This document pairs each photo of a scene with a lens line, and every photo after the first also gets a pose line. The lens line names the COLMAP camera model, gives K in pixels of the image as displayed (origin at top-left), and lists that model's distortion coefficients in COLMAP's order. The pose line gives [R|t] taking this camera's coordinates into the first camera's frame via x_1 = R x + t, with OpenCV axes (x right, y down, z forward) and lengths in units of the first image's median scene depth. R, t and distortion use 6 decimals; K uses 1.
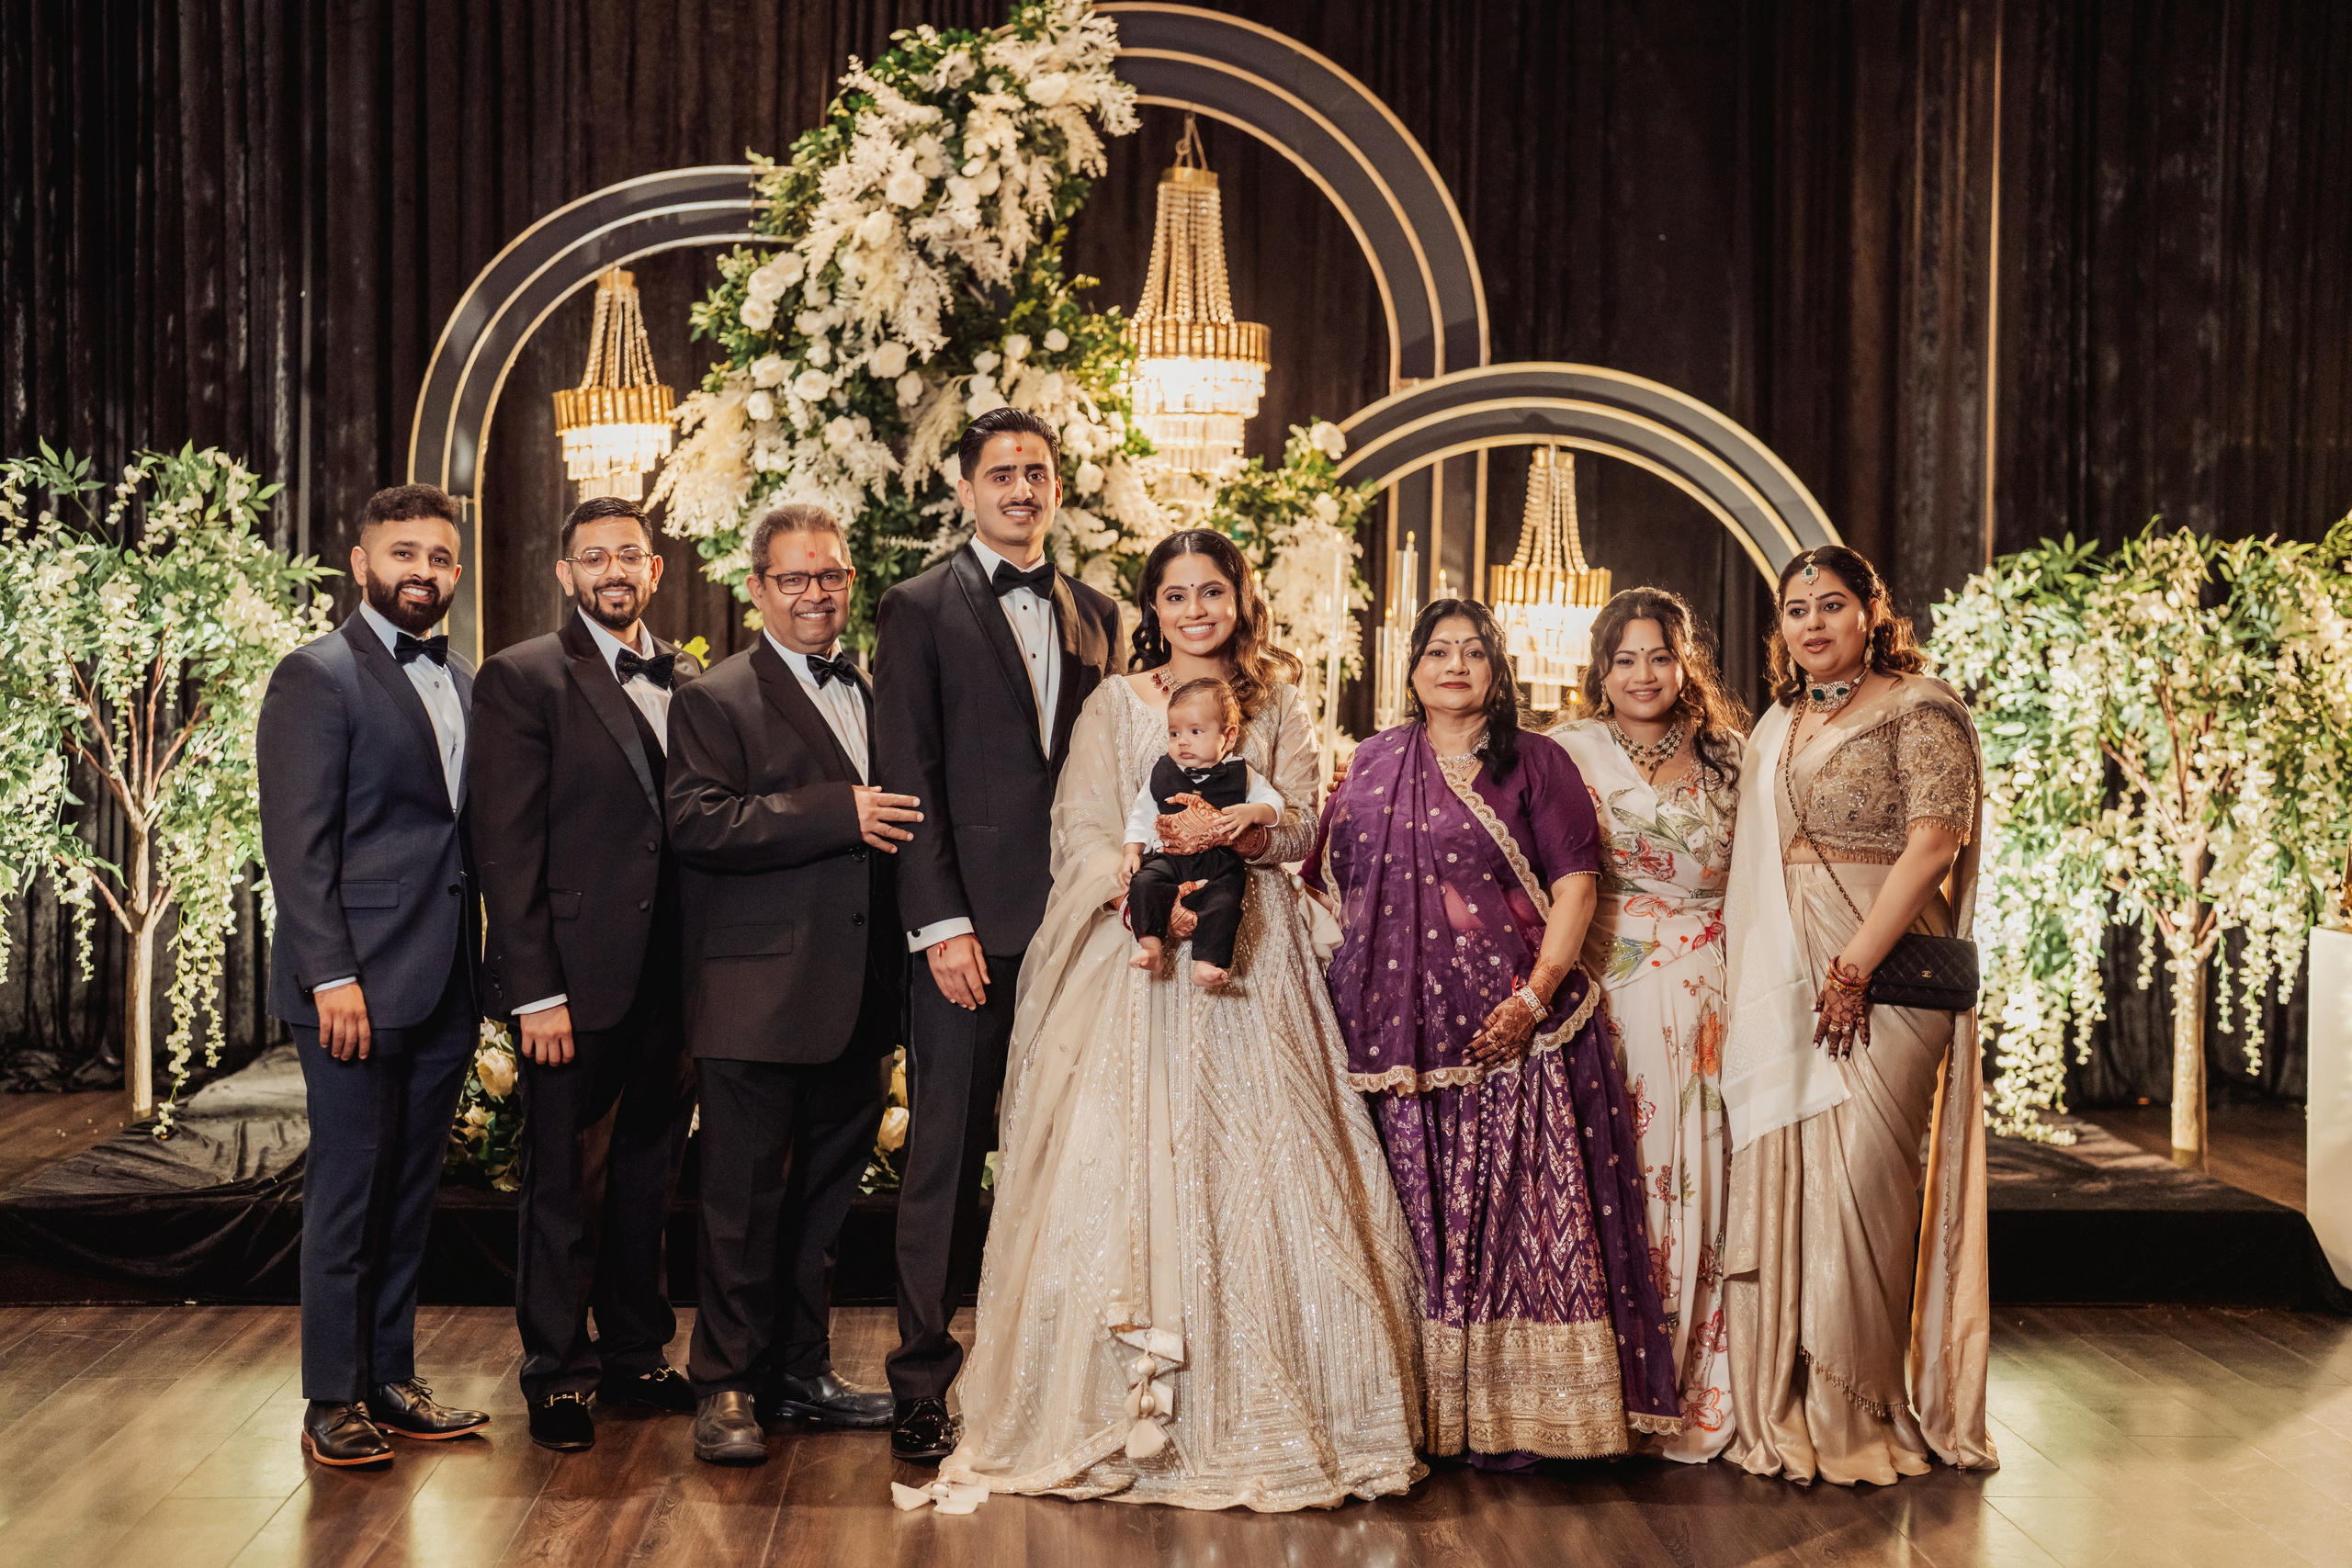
lens RADIAL K [[3264.8, 0, 1176.0], [0, 3264.8, 784.0], [0, 0, 1]] dist [-0.153657, 0.976271]
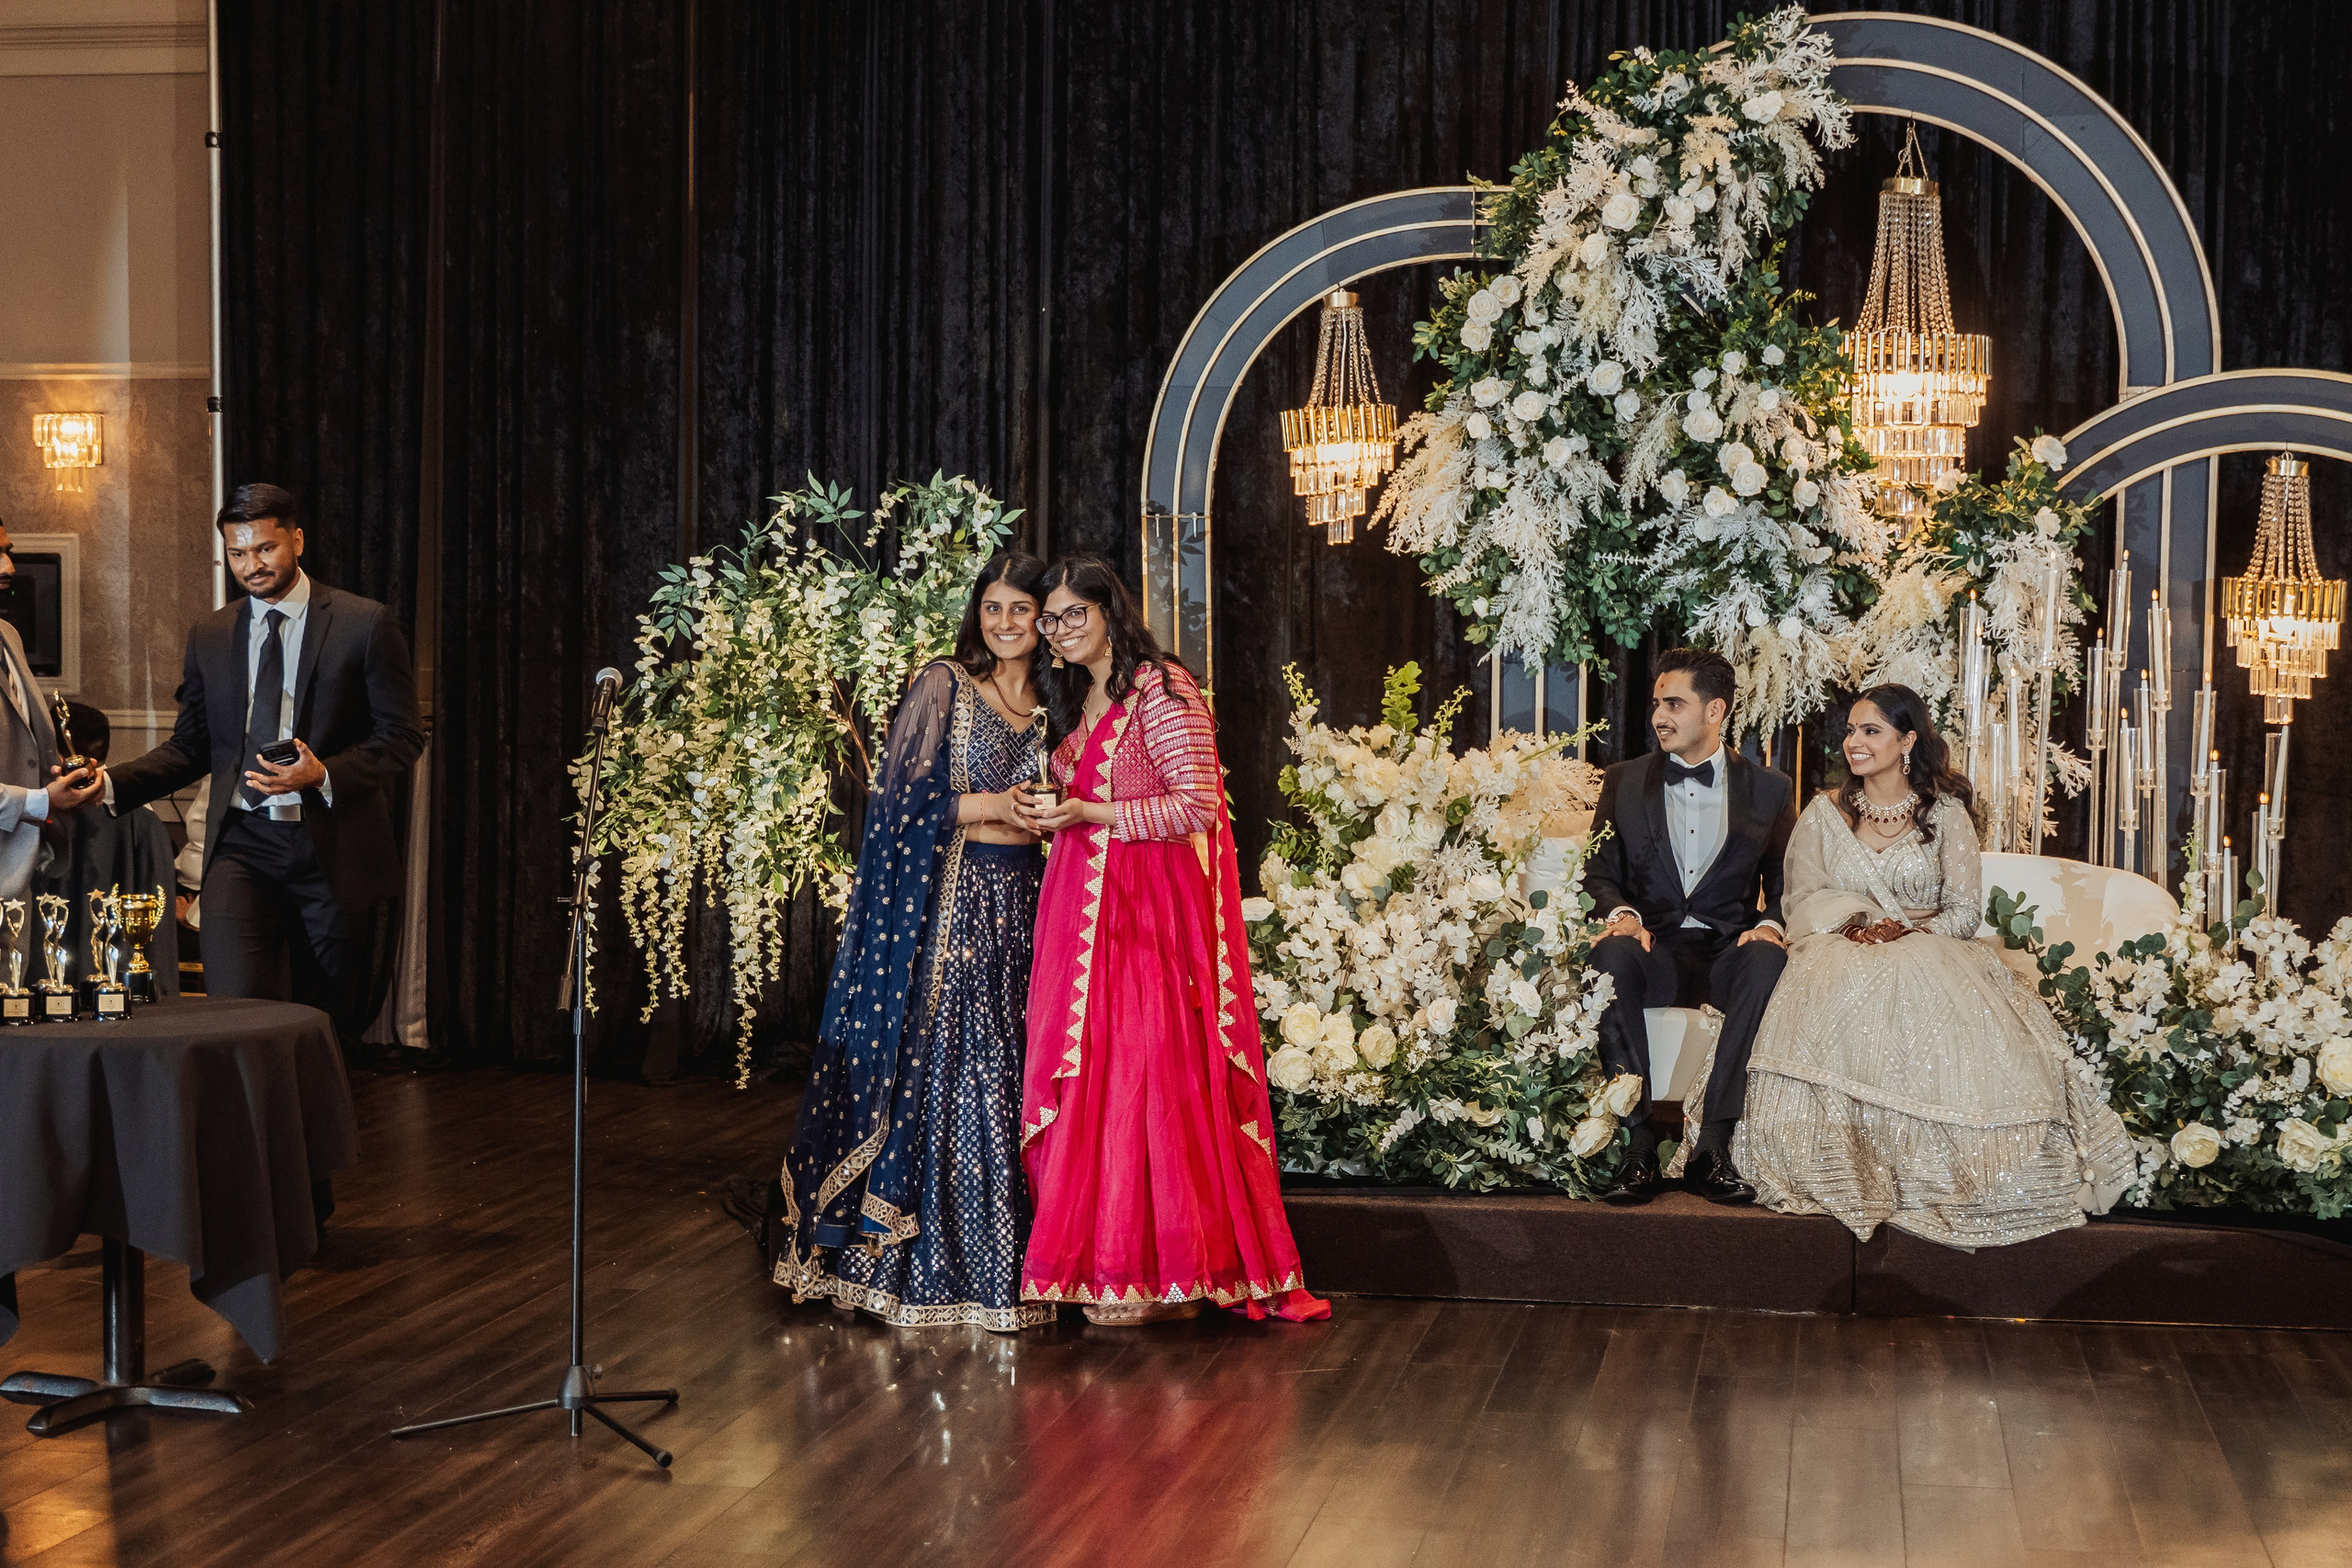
lens RADIAL K [[3684.7, 0, 1245.6], [0, 3684.7, 785.0], [0, 0, 1]] dist [-0.052818, -0.004961]
pose [[0.978547, 0.006776, -0.205910, 0.038690], [-0.004538, 0.999925, 0.011338, -0.016337], [0.205972, -0.010160, 0.978505, -0.144552]]
